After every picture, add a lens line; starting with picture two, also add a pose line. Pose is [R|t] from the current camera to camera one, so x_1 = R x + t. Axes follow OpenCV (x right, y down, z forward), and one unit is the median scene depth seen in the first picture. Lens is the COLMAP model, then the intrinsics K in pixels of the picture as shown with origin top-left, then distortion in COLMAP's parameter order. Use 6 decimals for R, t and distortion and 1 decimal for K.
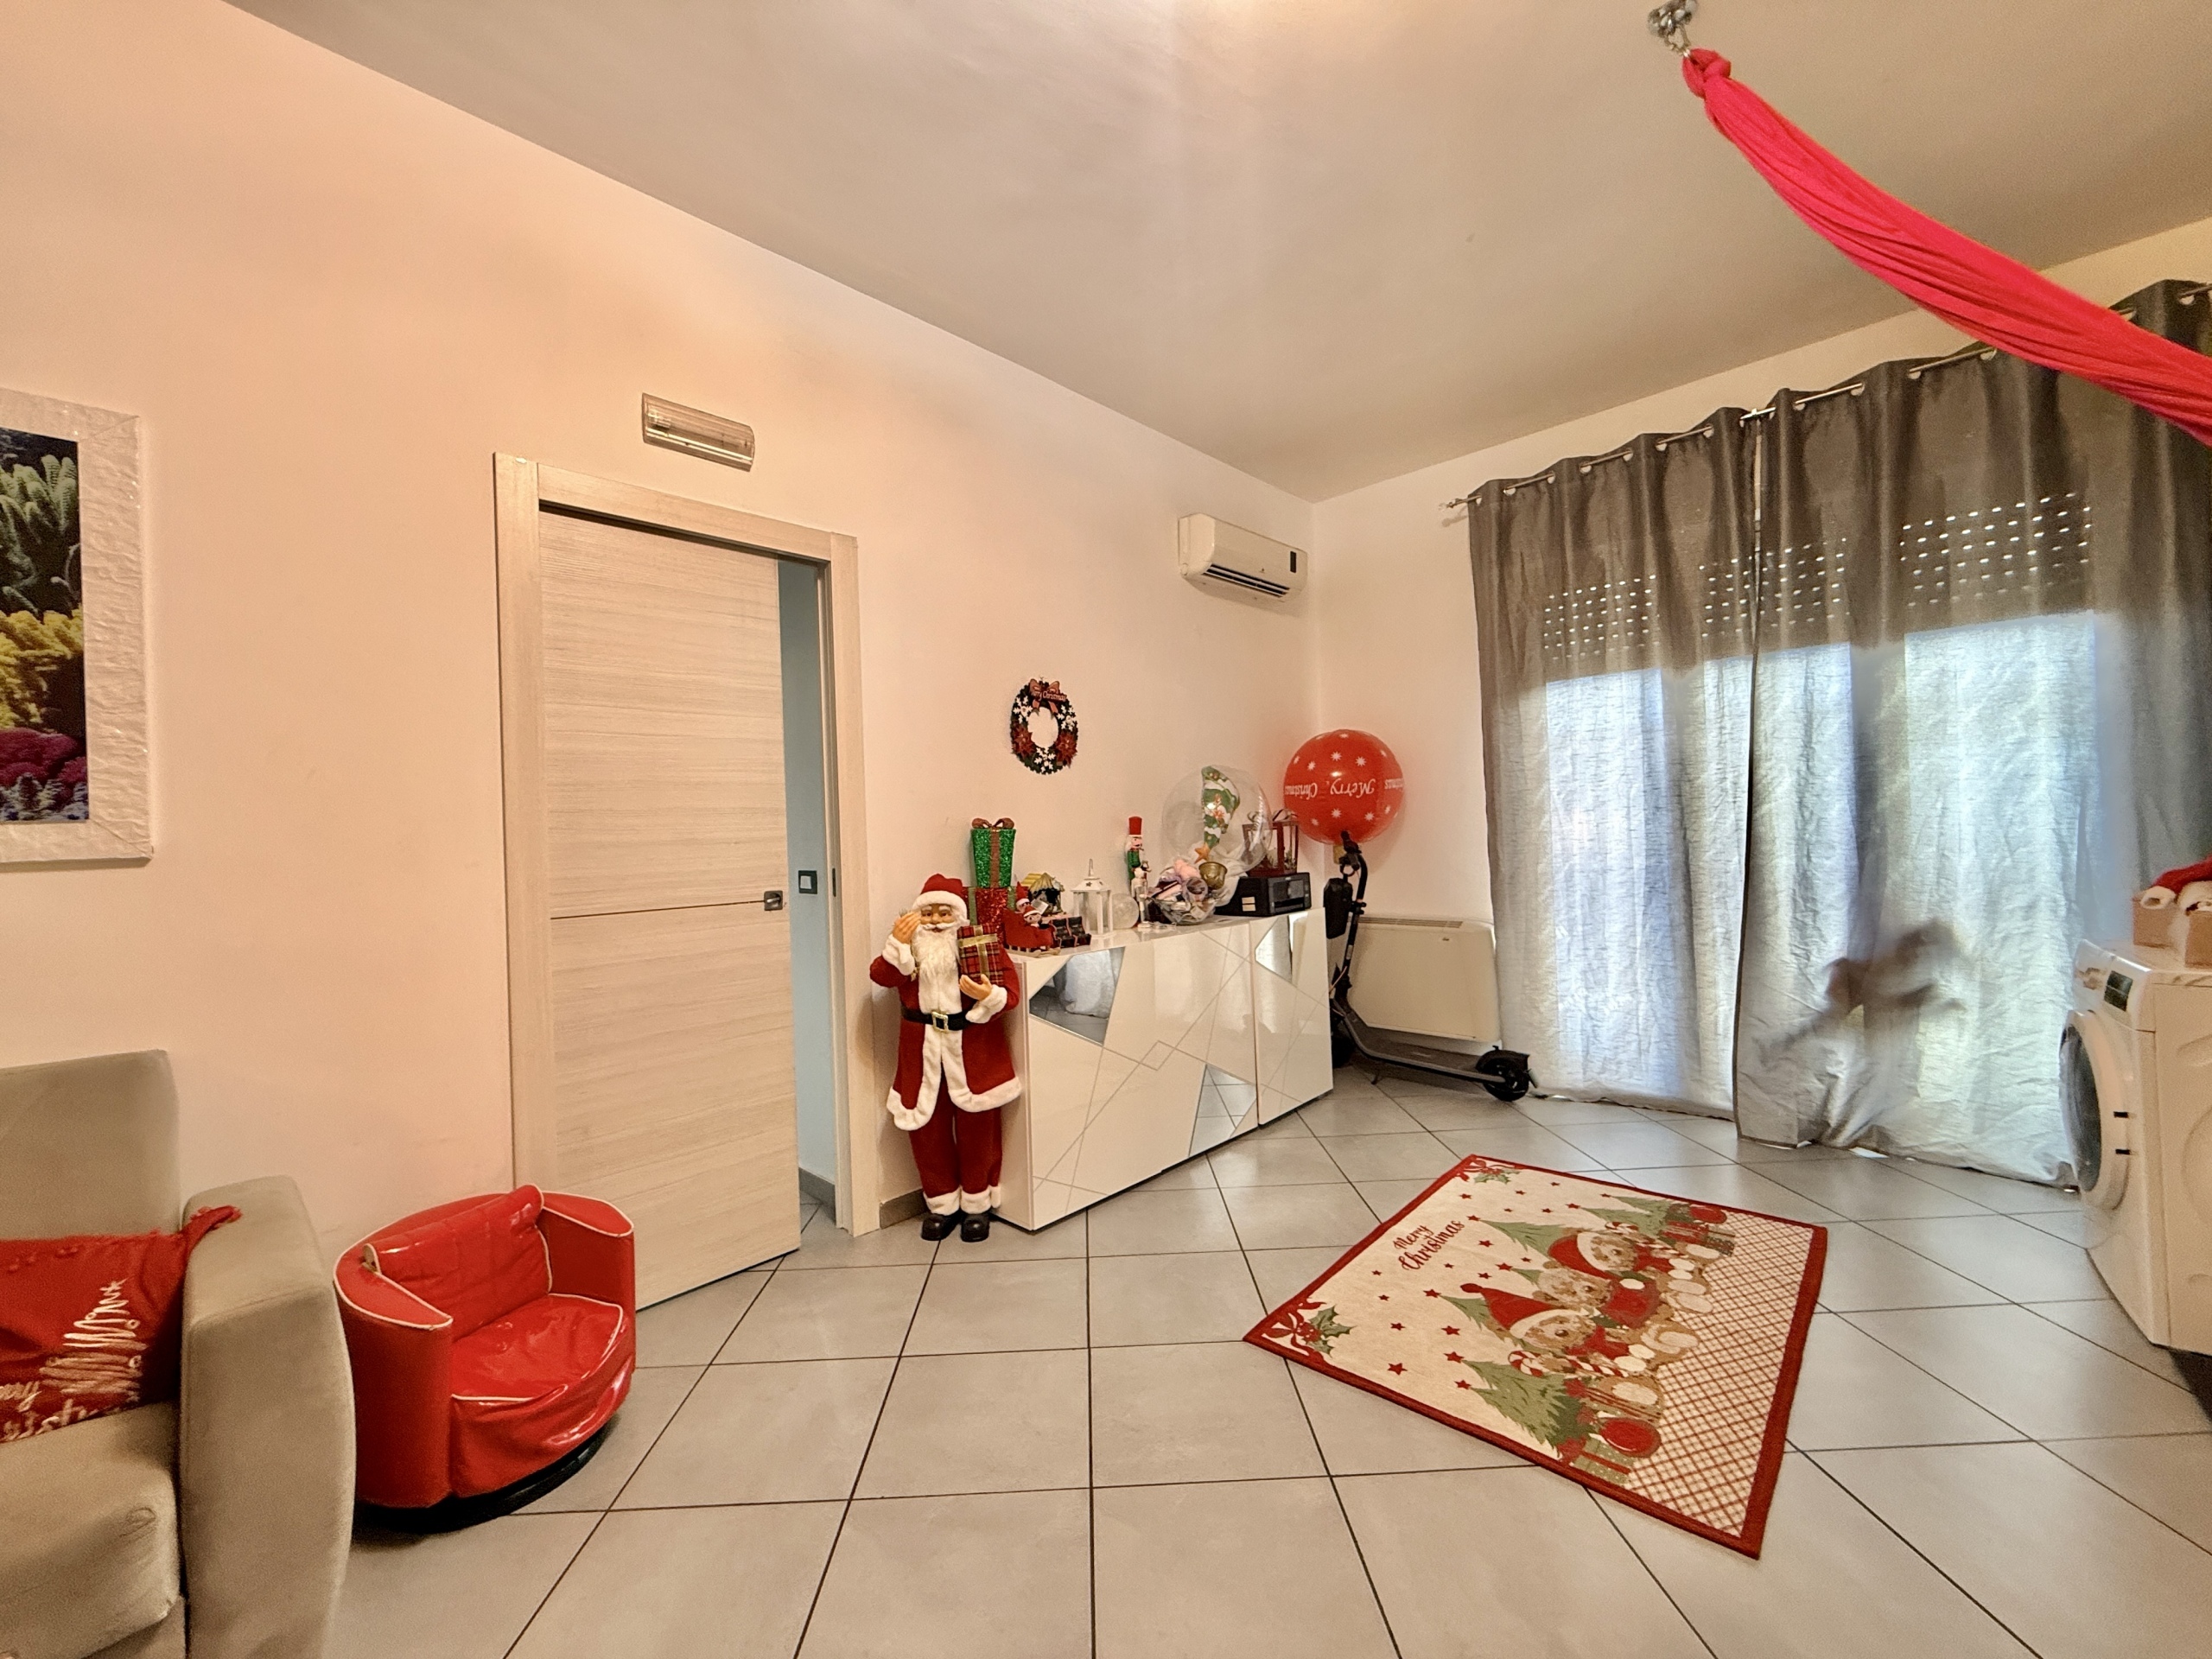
lens RADIAL K [[883.4, 0, 1098.5], [0, 883.4, 825.5], [0, 0, 1]] dist [0.001077, -0.000104]
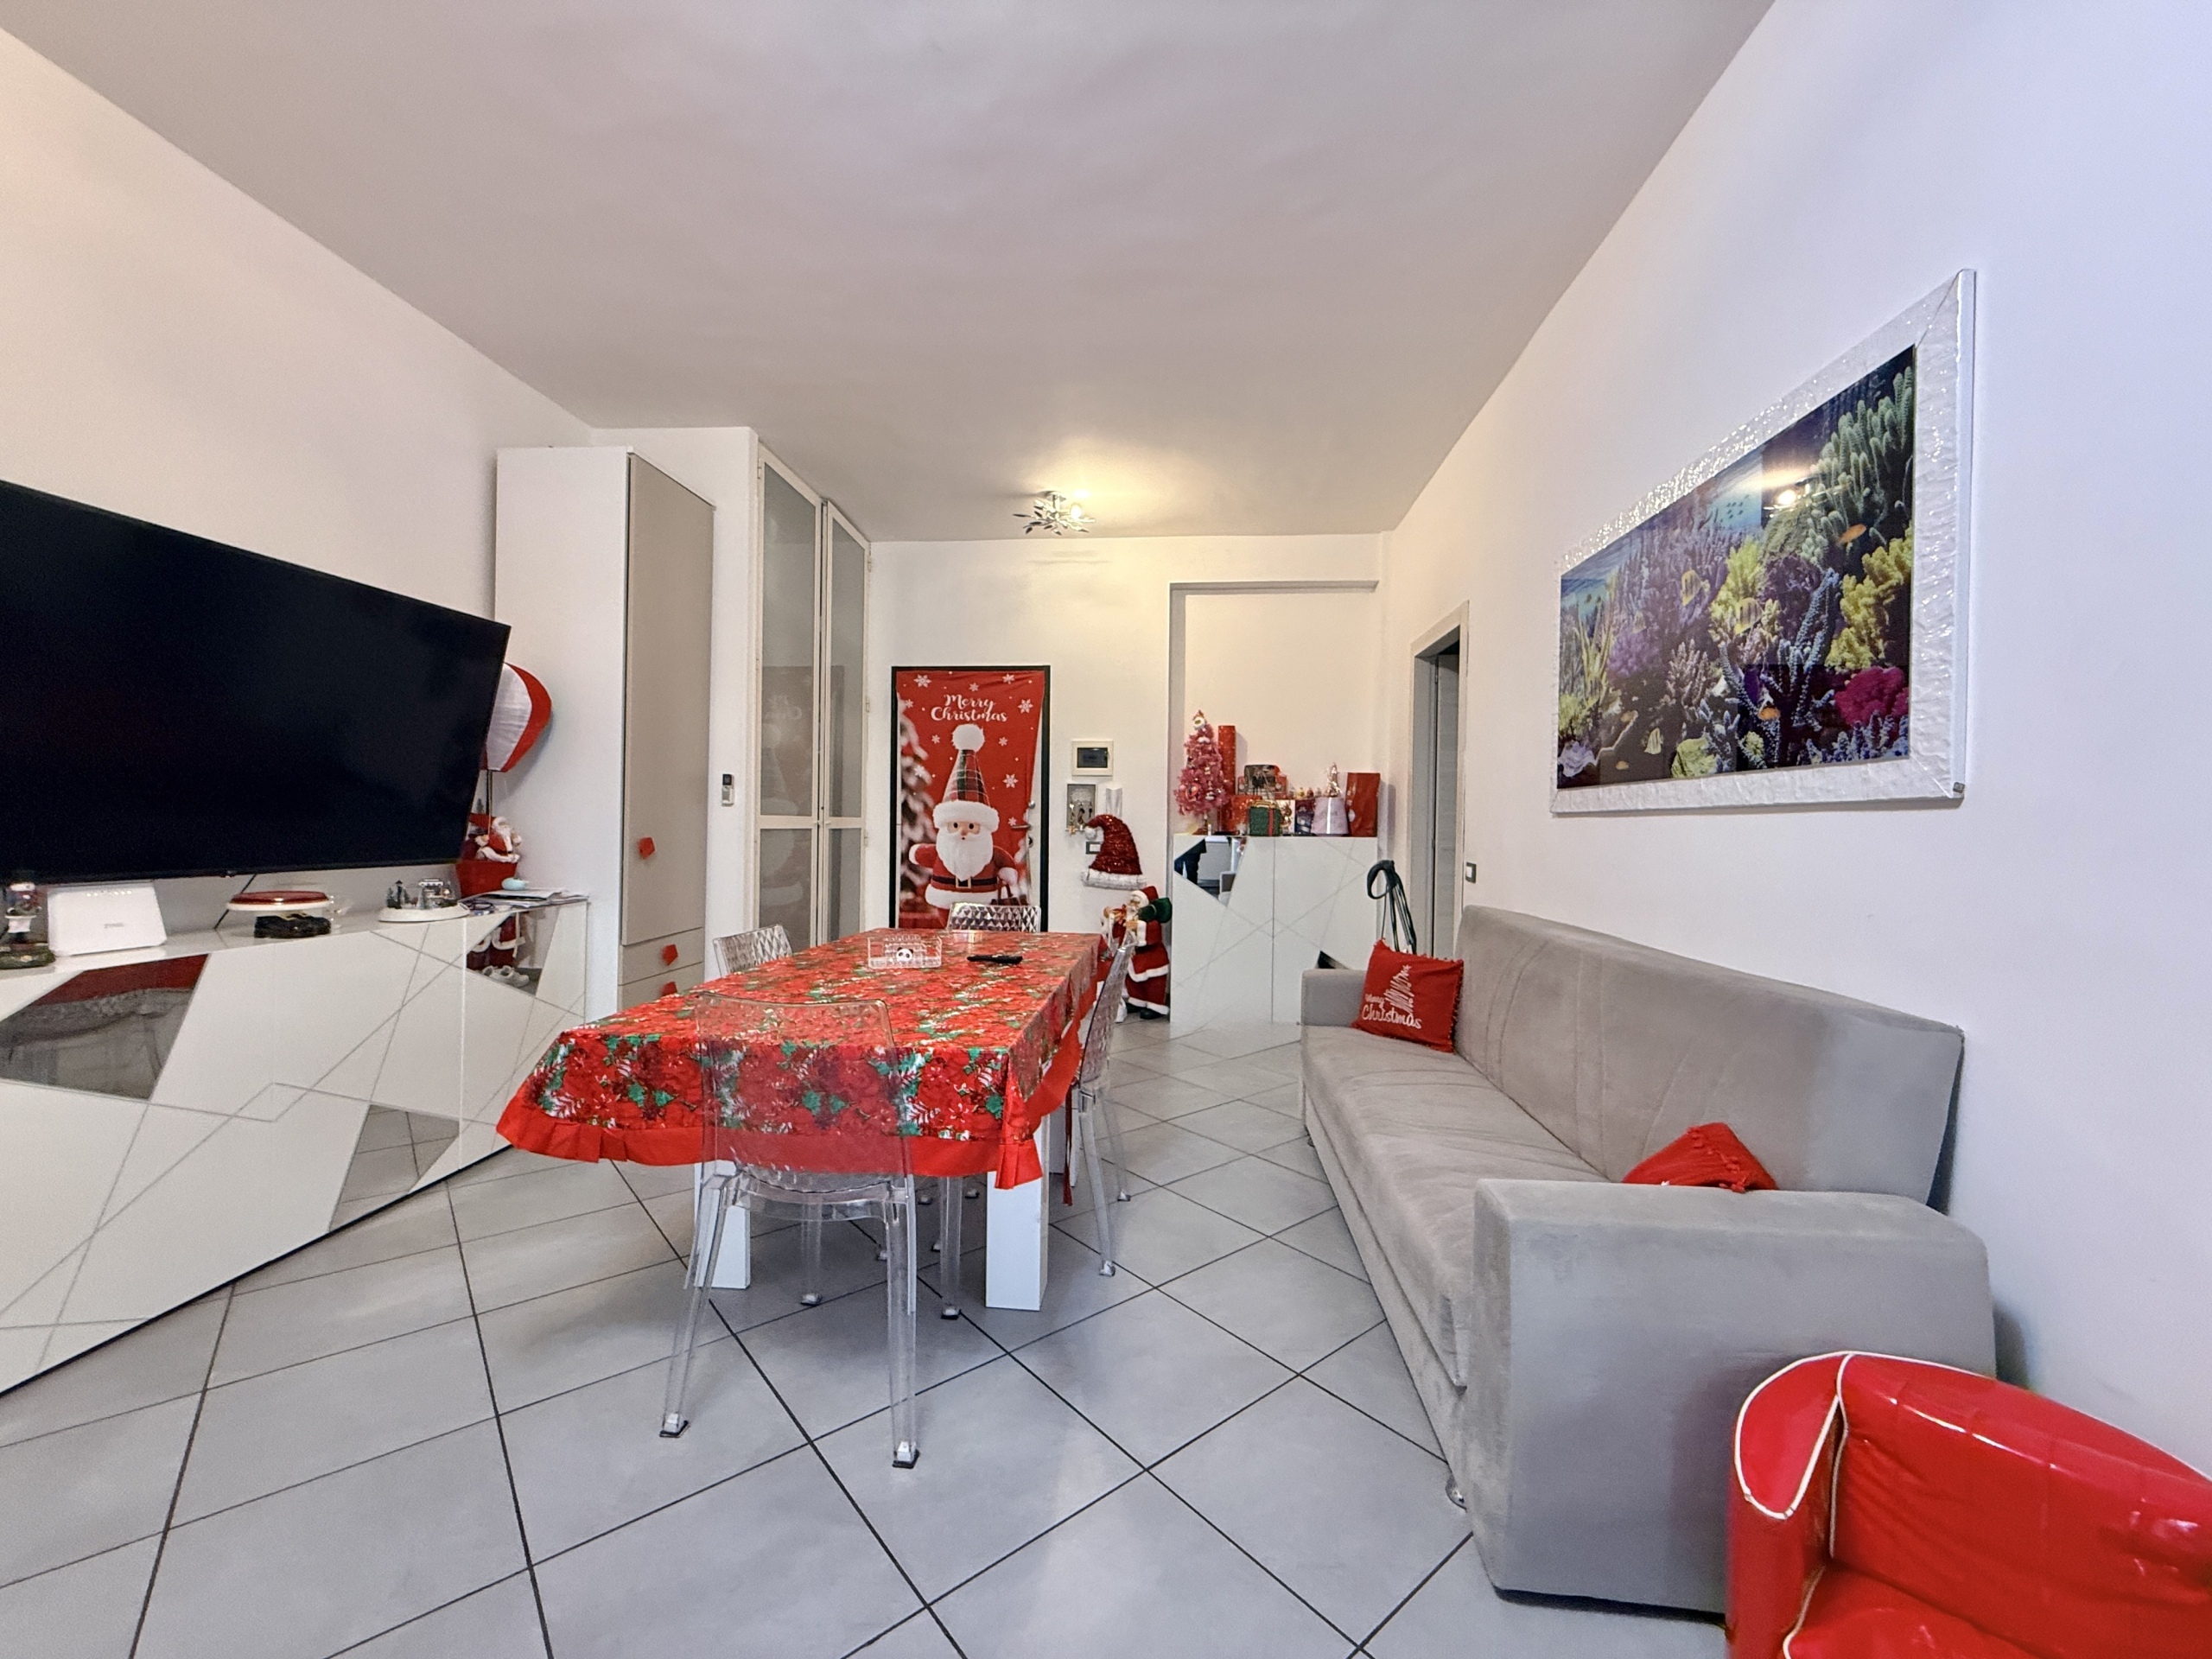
lens RADIAL K [[880.7, 0, 1096.2], [0, 880.7, 827.7], [0, 0, 1]] dist [-0.000407, -0.000242]
pose [[-0.780881, 0.026964, -0.624098, 0.053923], [0.018543, 0.999628, 0.019987, 0.020326], [0.624404, 0.004035, -0.781091, 0.690236]]
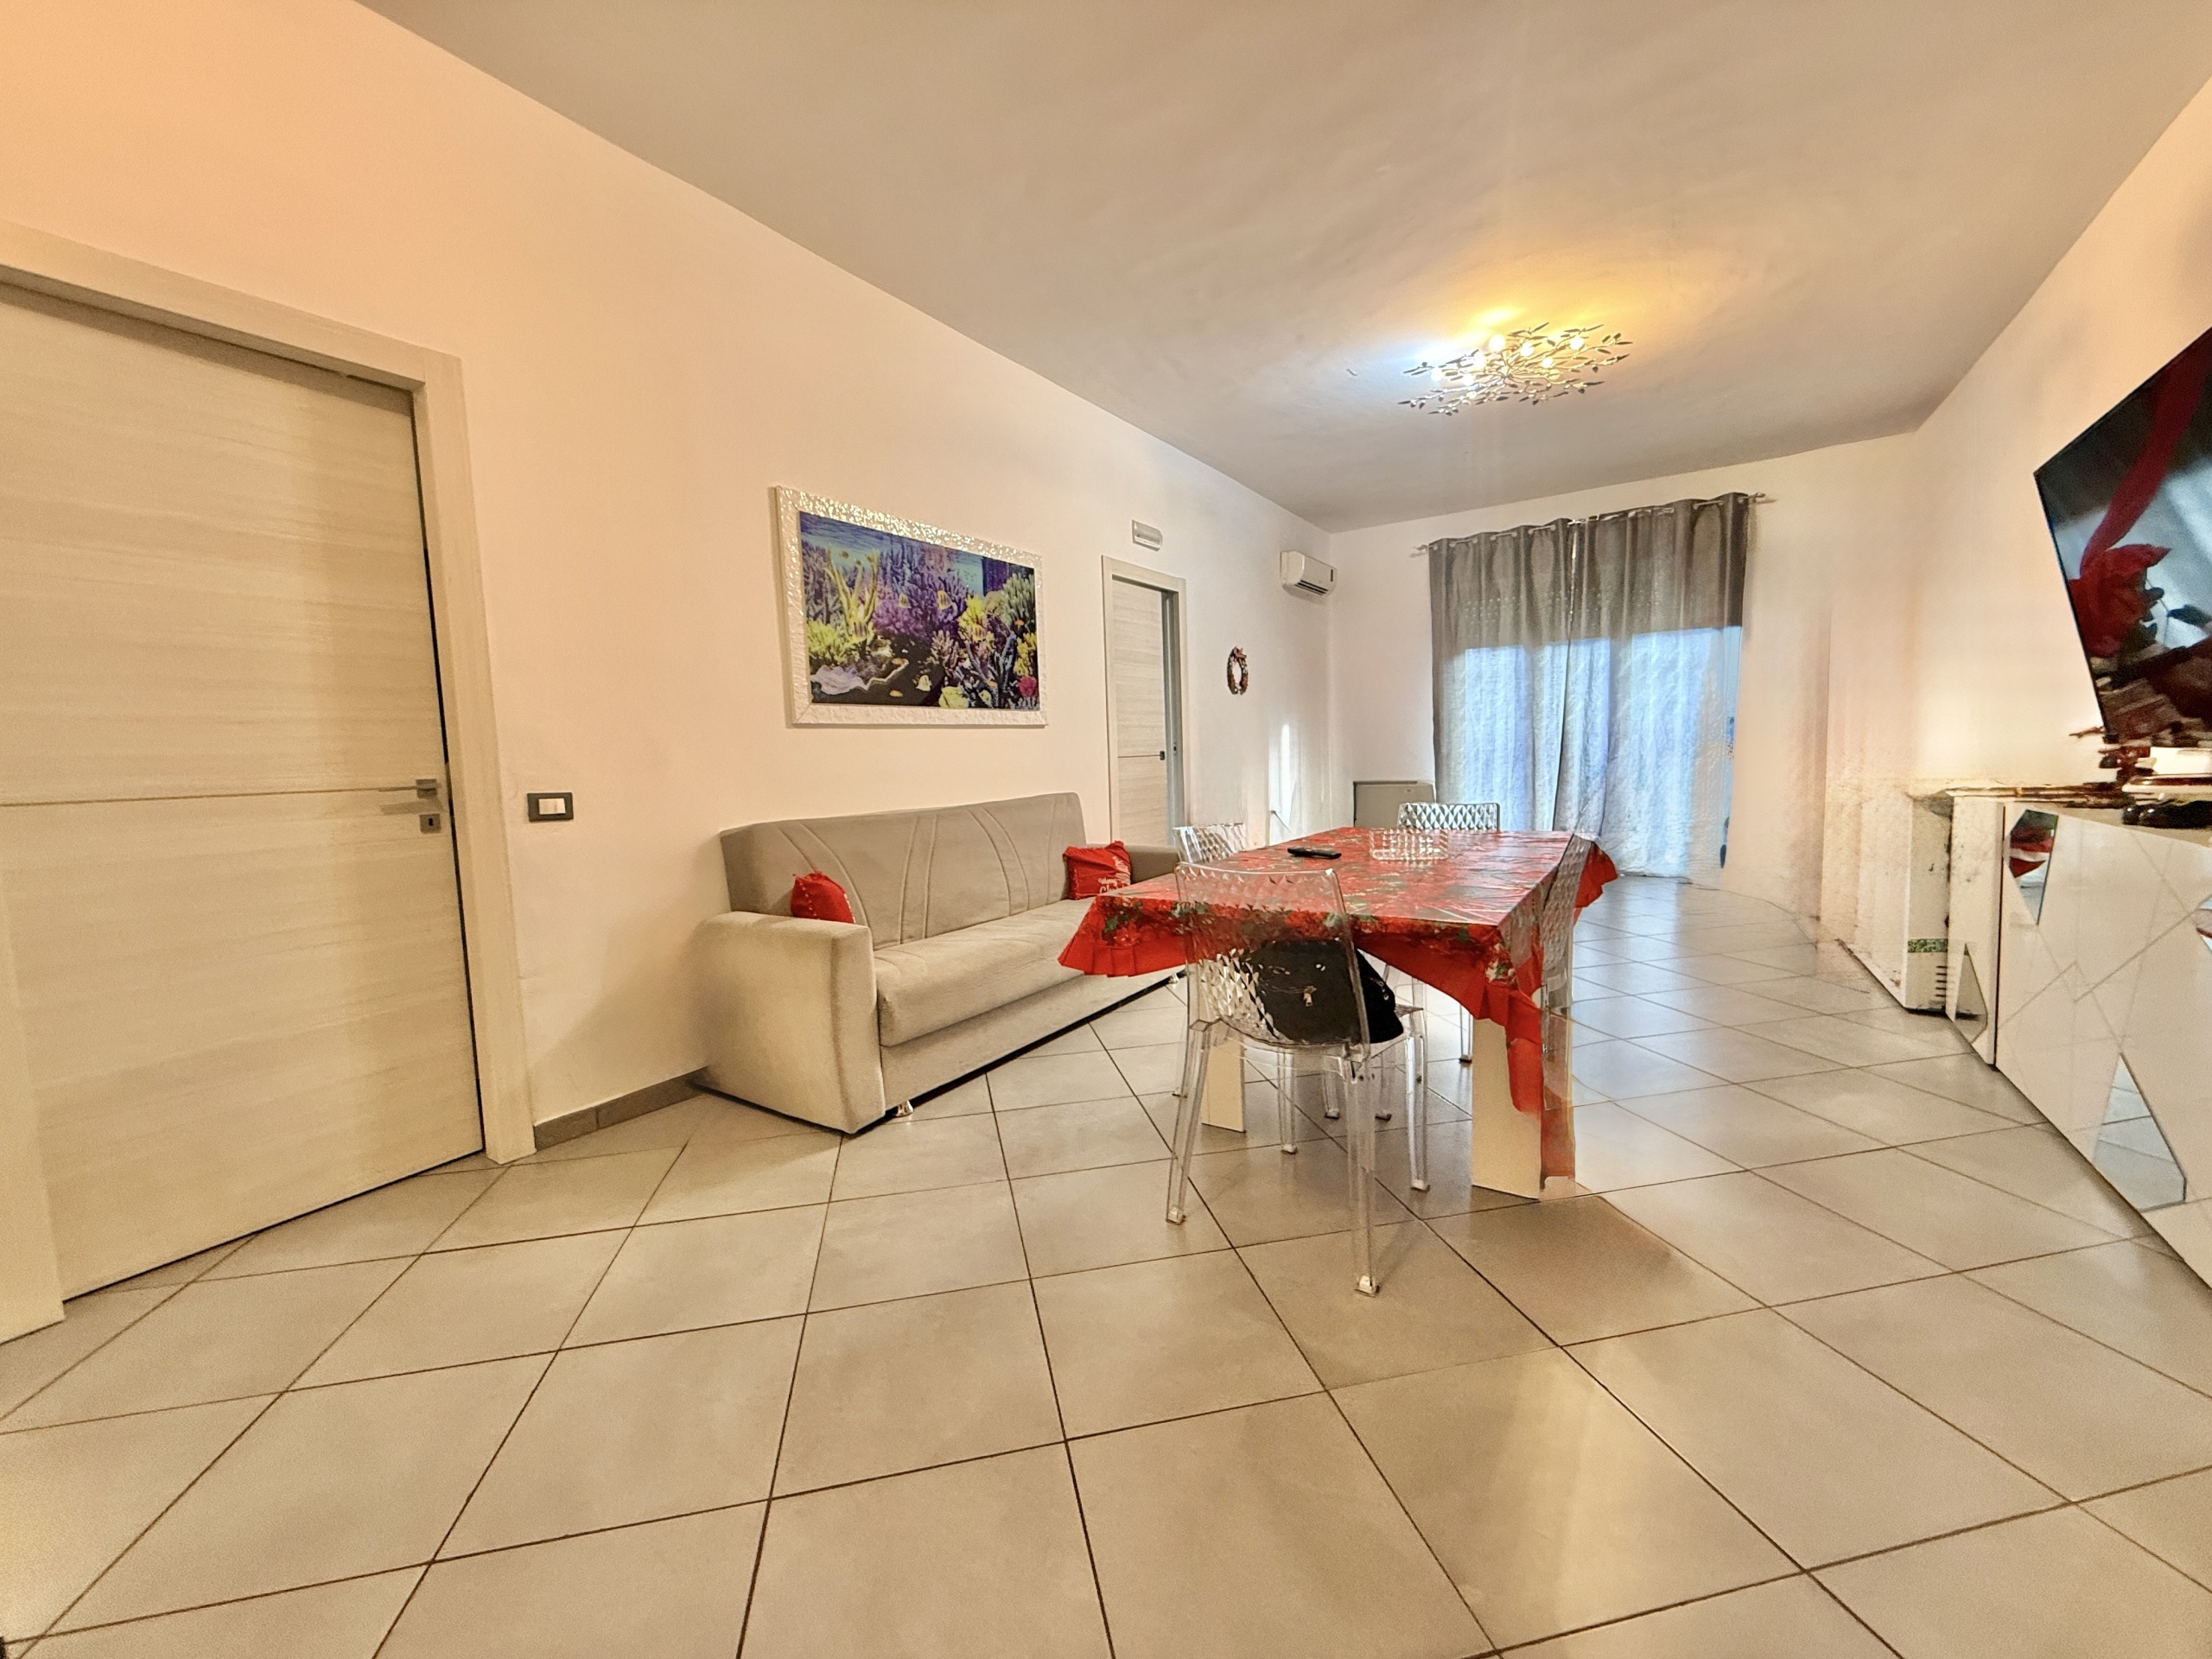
lens RADIAL K [[880.7, 0, 1096.2], [0, 880.7, 827.7], [0, 0, 1]] dist [-0.000407, -0.000242]
pose [[0.983345, -0.015688, 0.181071, -0.852196], [-0.000184, 0.996181, 0.087307, 0.068524], [-0.181749, -0.085887, 0.979587, -1.002726]]
